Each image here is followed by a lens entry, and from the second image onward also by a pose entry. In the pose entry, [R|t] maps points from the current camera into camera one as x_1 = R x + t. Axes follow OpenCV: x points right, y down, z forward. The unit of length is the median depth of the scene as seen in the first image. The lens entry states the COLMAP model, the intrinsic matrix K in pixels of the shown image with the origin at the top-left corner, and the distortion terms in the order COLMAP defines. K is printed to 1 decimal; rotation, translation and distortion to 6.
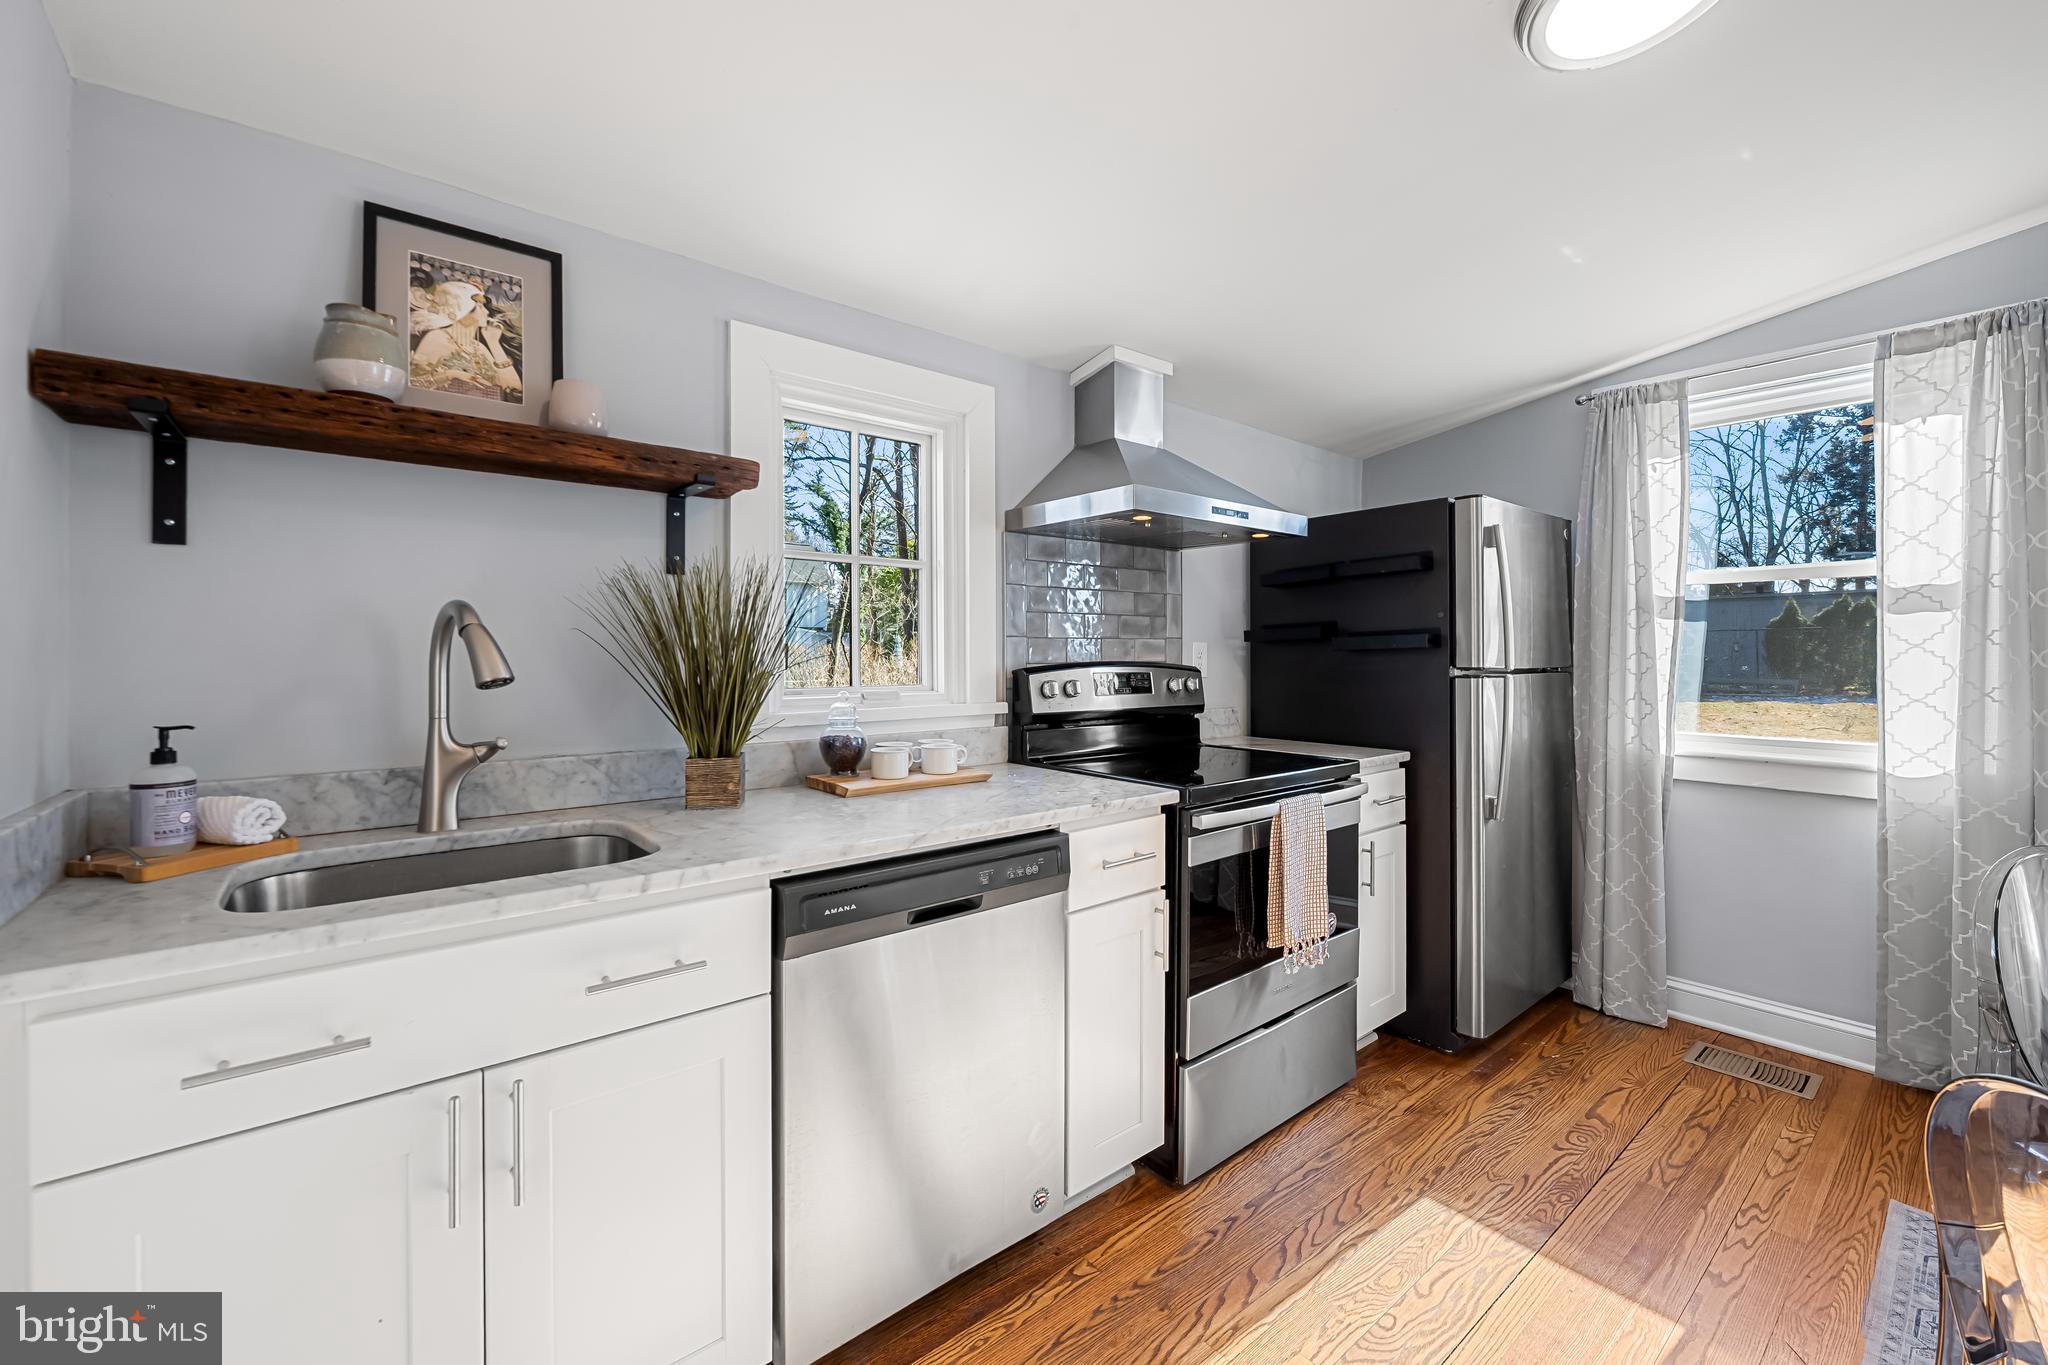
lens RADIAL K [[832.9, 0, 1026.5], [0, 832.9, 655.9], [0, 0, 1]] dist [-0.003660, -0.000166]
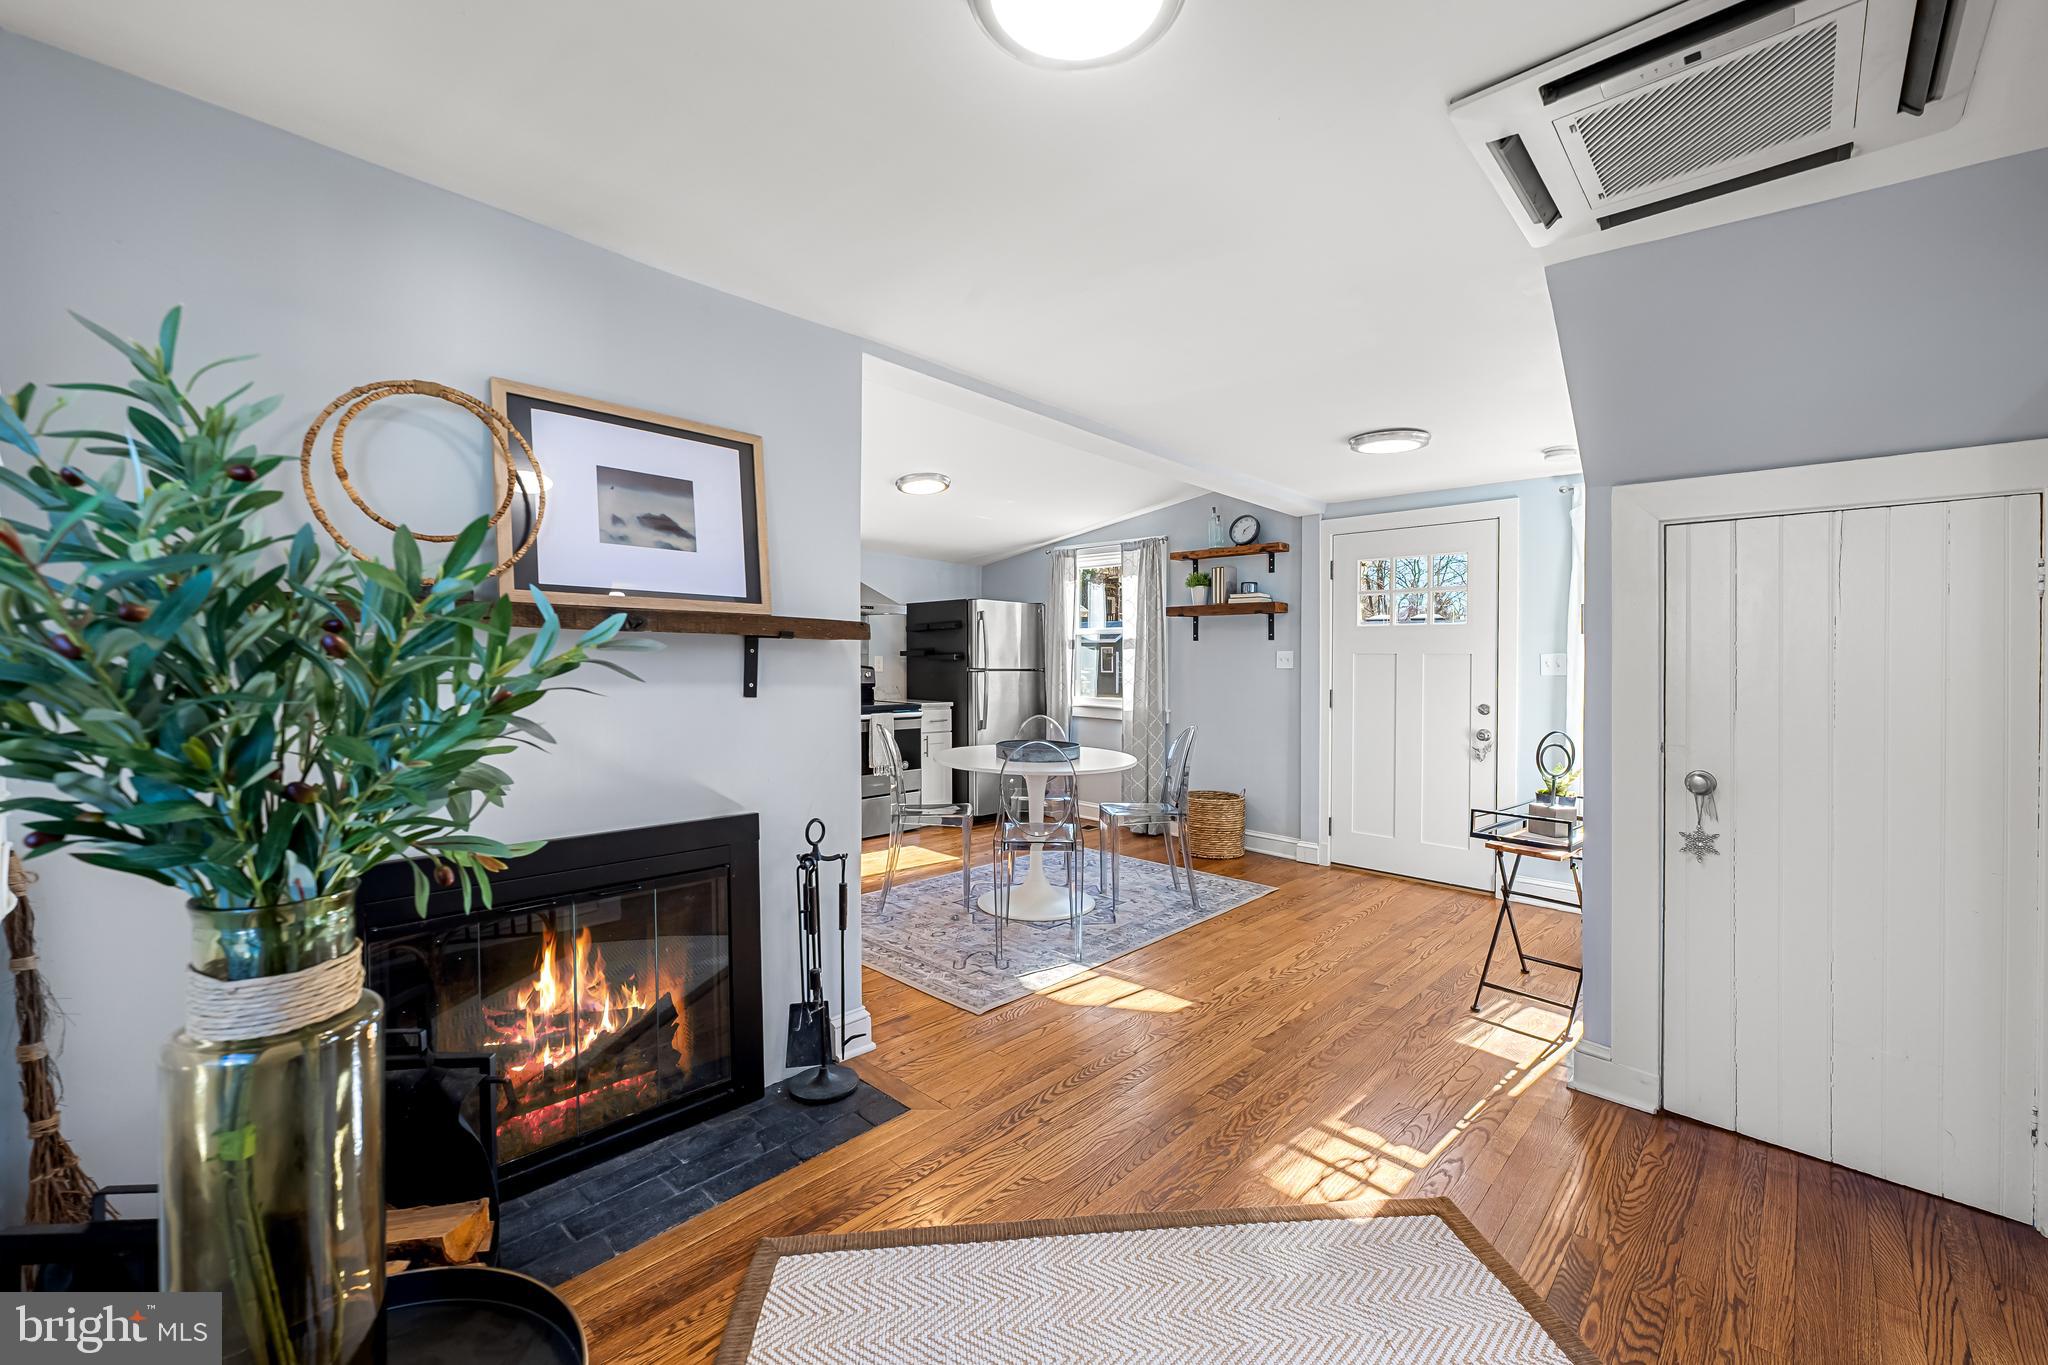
lens RADIAL K [[820.6, 0, 1014.1], [0, 820.6, 641.5], [0, 0, 1]] dist [-0.001398, -0.000164]
pose [[0.993088, 0.011986, 0.116760, 0.414421], [-0.008922, 0.999603, -0.026729, -0.000875], [-0.117034, 0.025503, 0.992800, -1.663426]]
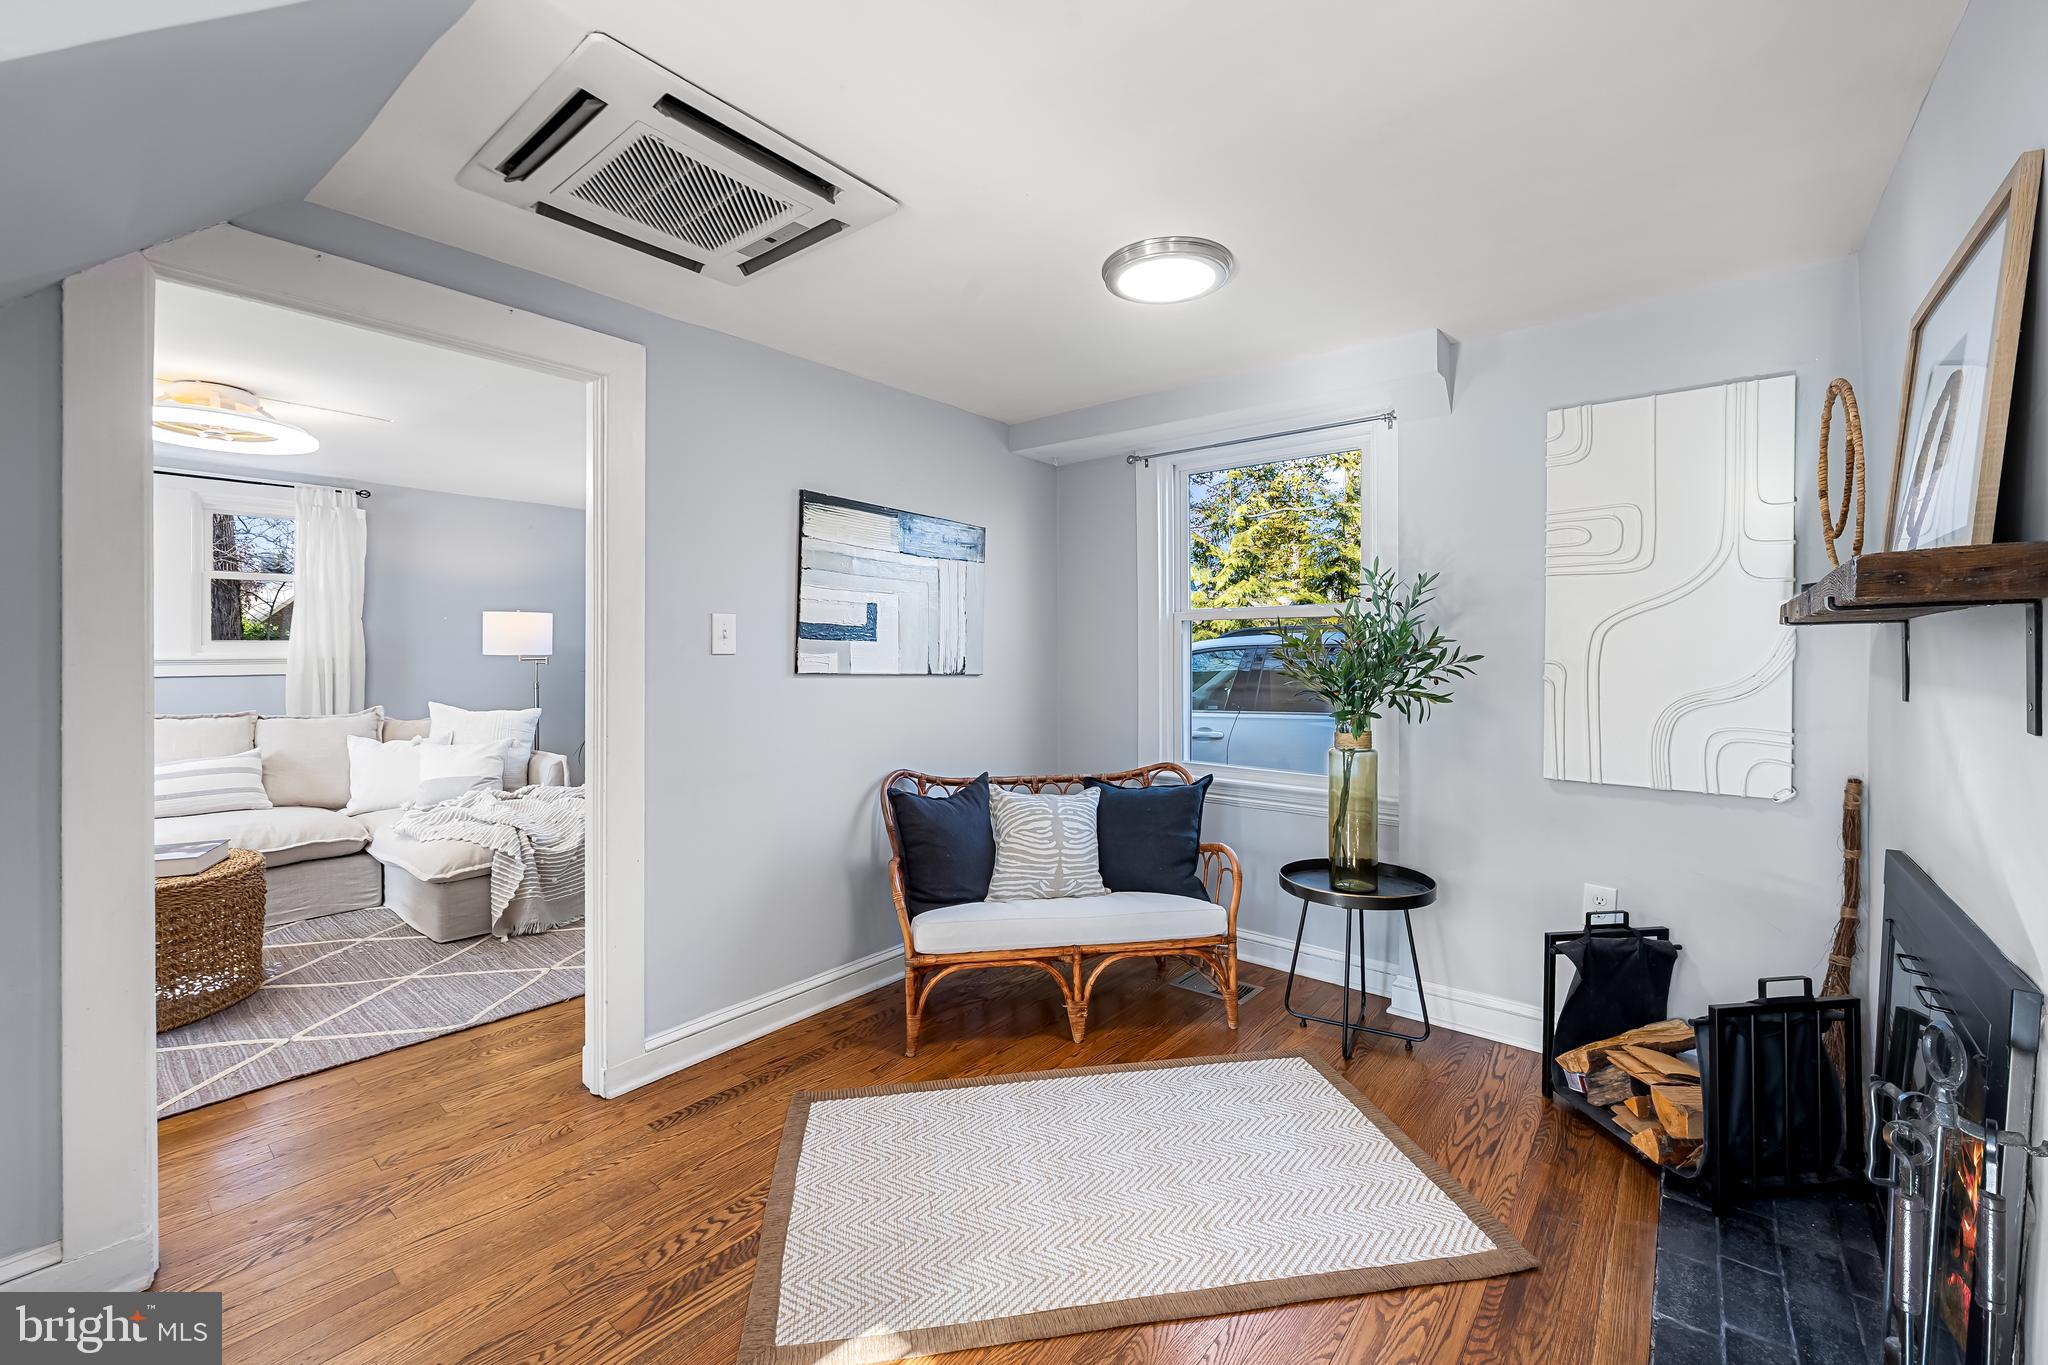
lens RADIAL K [[832.9, 0, 1026.5], [0, 832.9, 655.9], [0, 0, 1]] dist [-0.003660, -0.000166]
pose [[-0.979440, -0.003202, -0.201710, 0.883850], [-0.004470, 0.999973, 0.005832, 0.003344], [0.201686, 0.006614, -0.979428, -0.203808]]
